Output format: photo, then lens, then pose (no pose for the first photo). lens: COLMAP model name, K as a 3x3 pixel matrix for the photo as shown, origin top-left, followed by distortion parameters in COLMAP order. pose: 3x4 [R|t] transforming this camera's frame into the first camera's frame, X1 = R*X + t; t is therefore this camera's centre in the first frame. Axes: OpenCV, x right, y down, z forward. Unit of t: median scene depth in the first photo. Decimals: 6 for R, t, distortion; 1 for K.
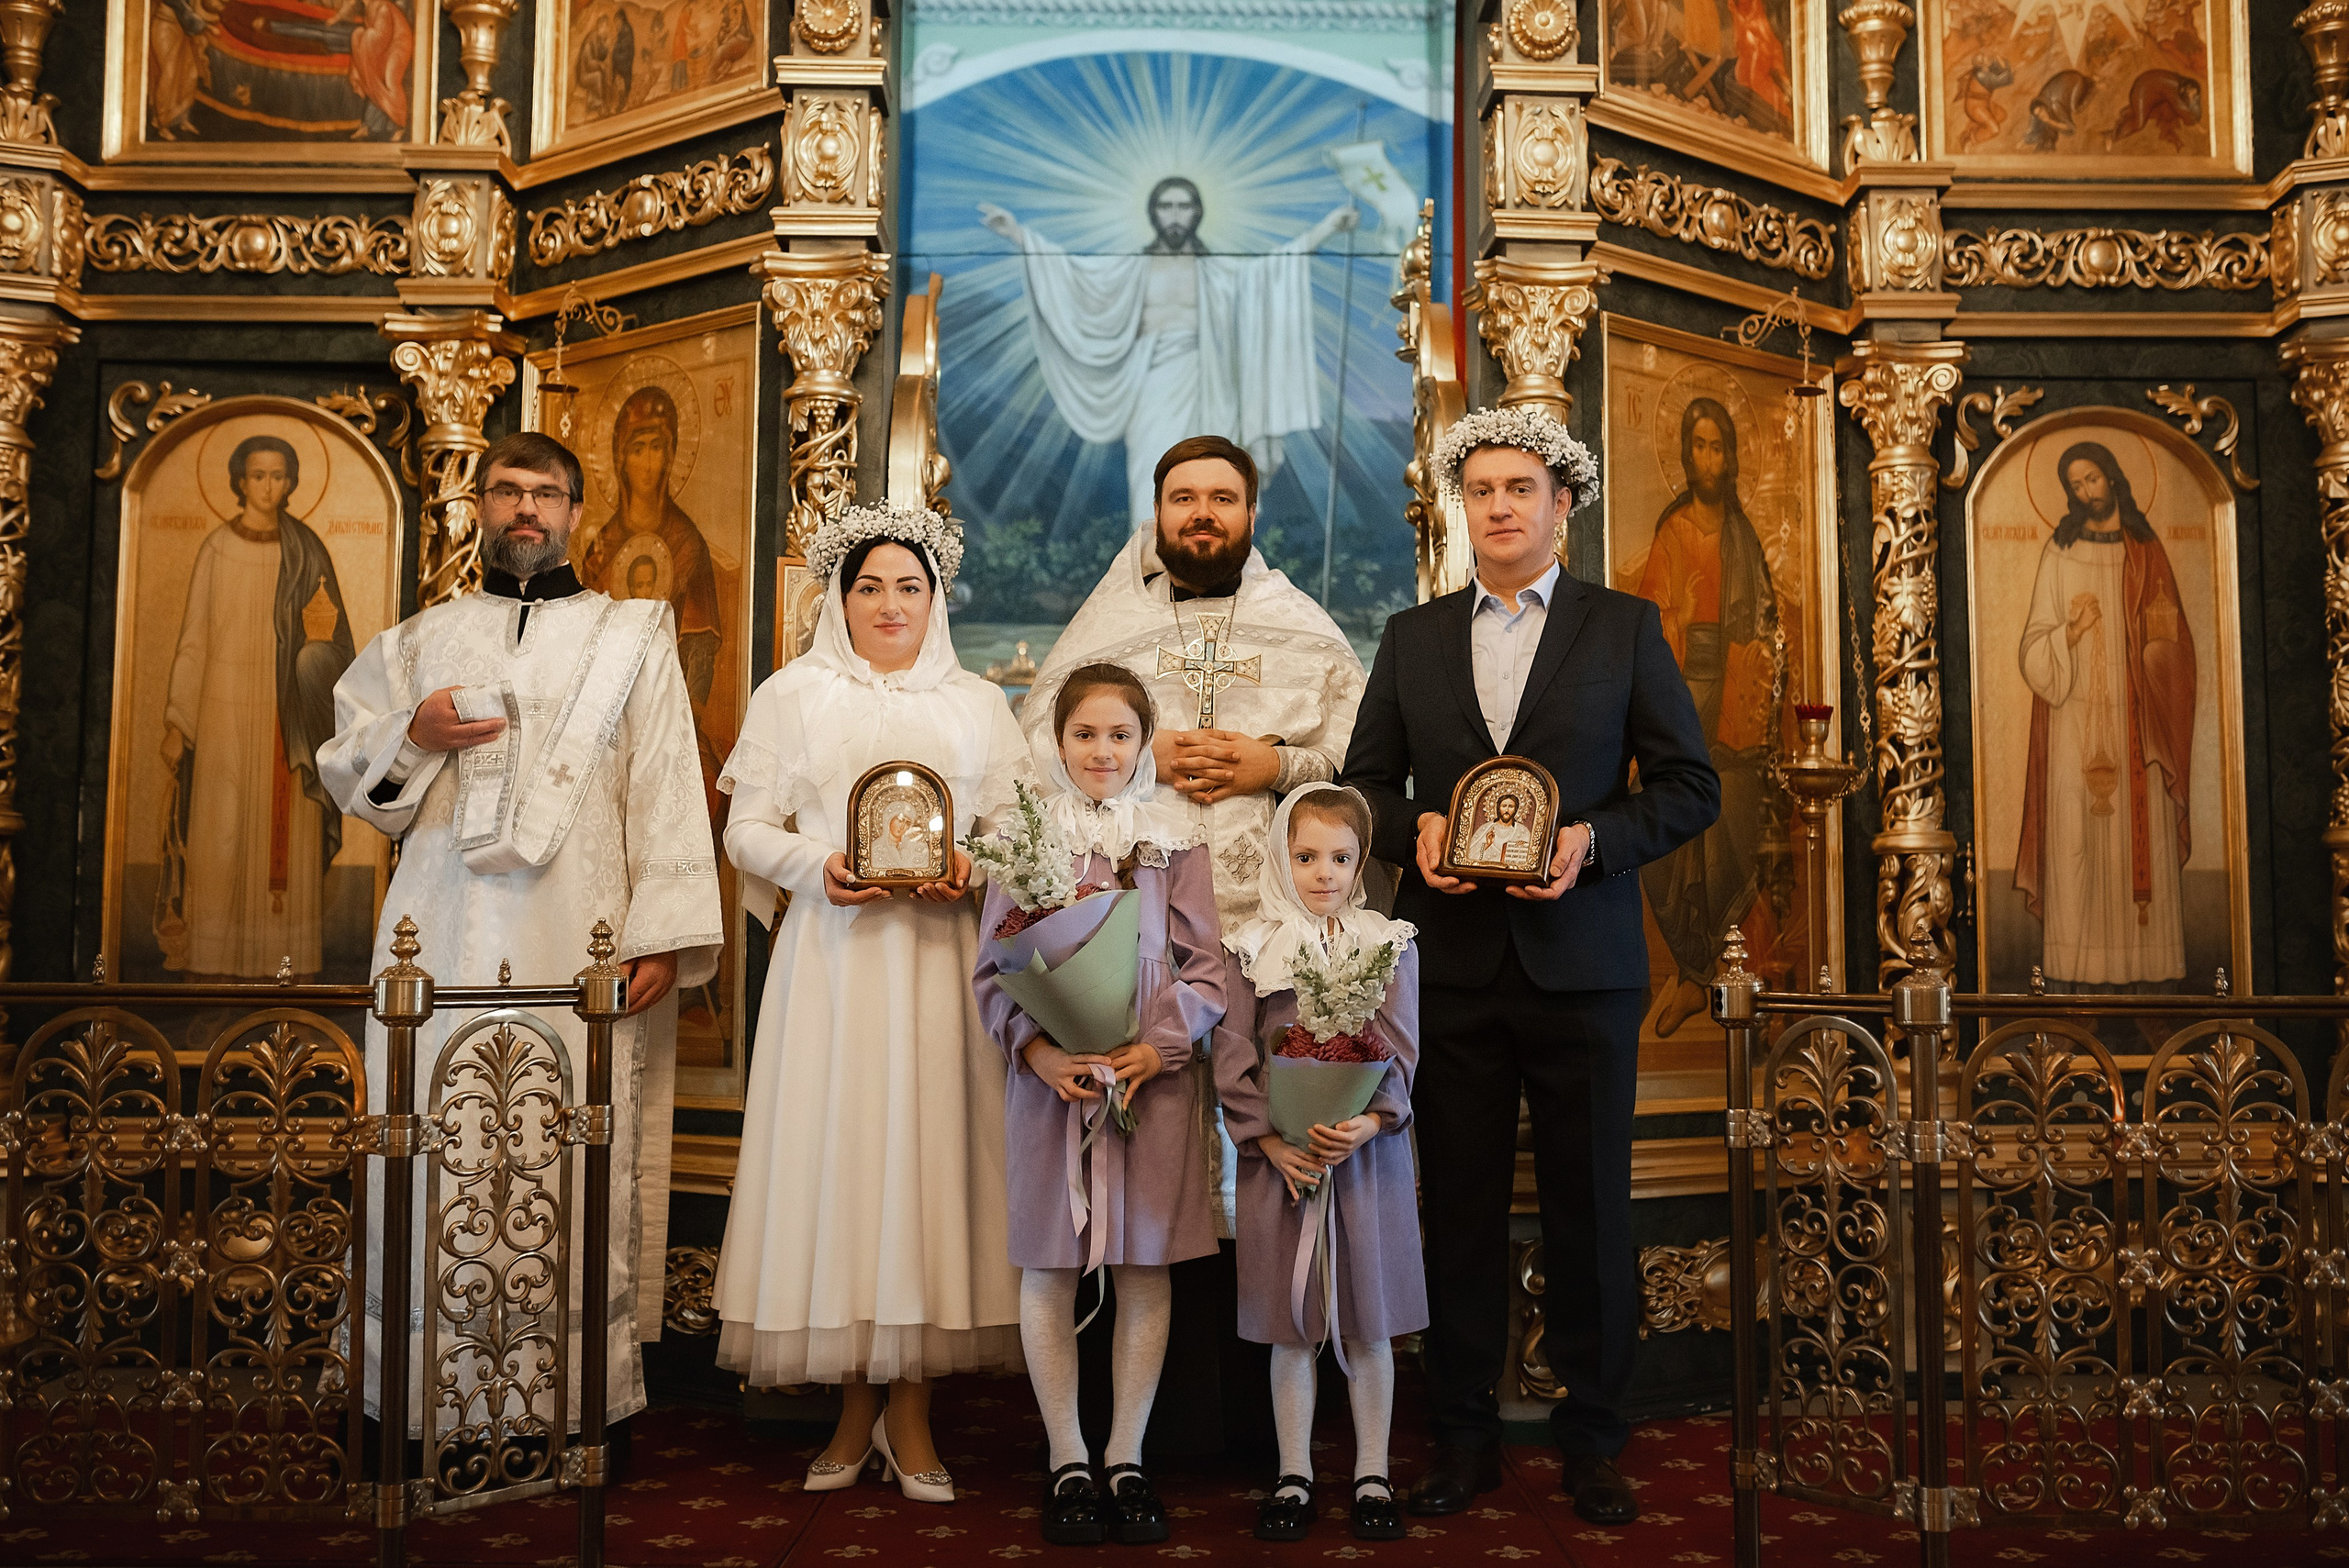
lens RADIAL K [[2455.8, 0, 1195.7], [0, 2455.8, 793.6], [0, 0, 1]] dist [-0.031695, 0.000000]
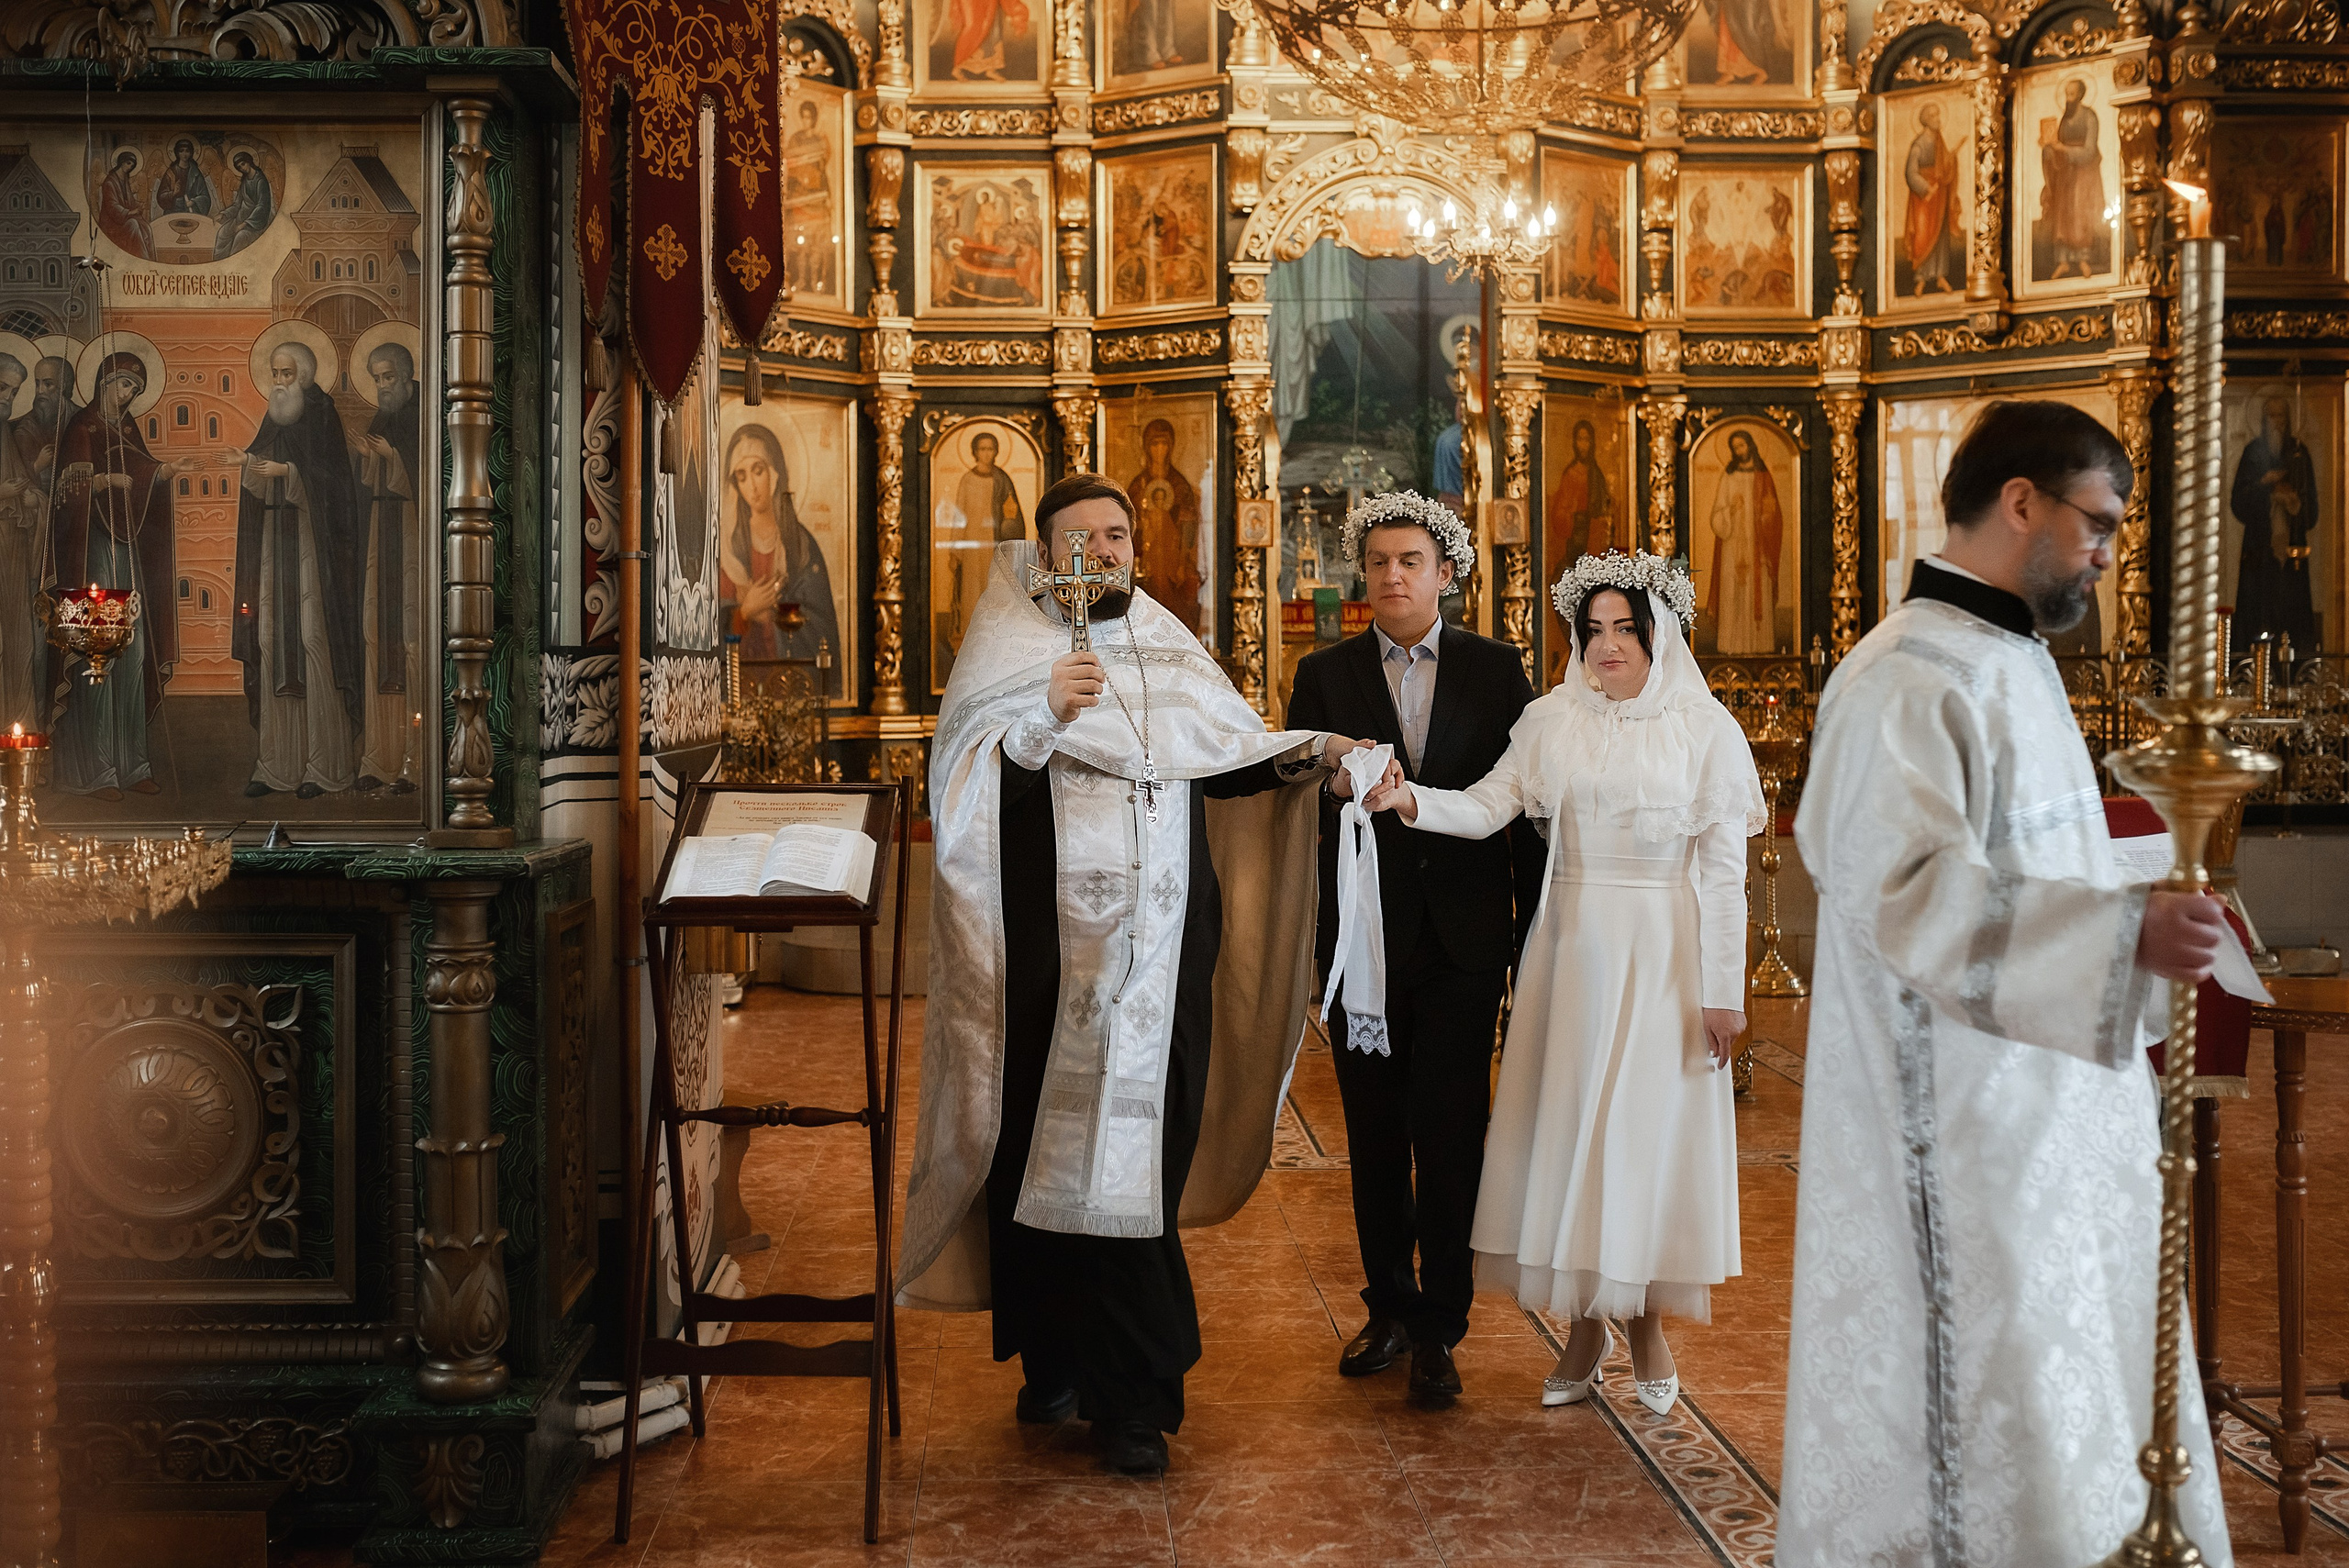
lens RADIAL K [[2455.8, 0, 1163.4], [0, 2455.8, 765.9], [0, 0, 1]] dist [-0.031695, 0.000000]
pose [[0.999539, -0.010647, 0.028448, -0.279211], [0.007333, 0.993435, 0.114160, -0.095371], [-0.029476, -0.113899, 0.993055, -1.434474]]
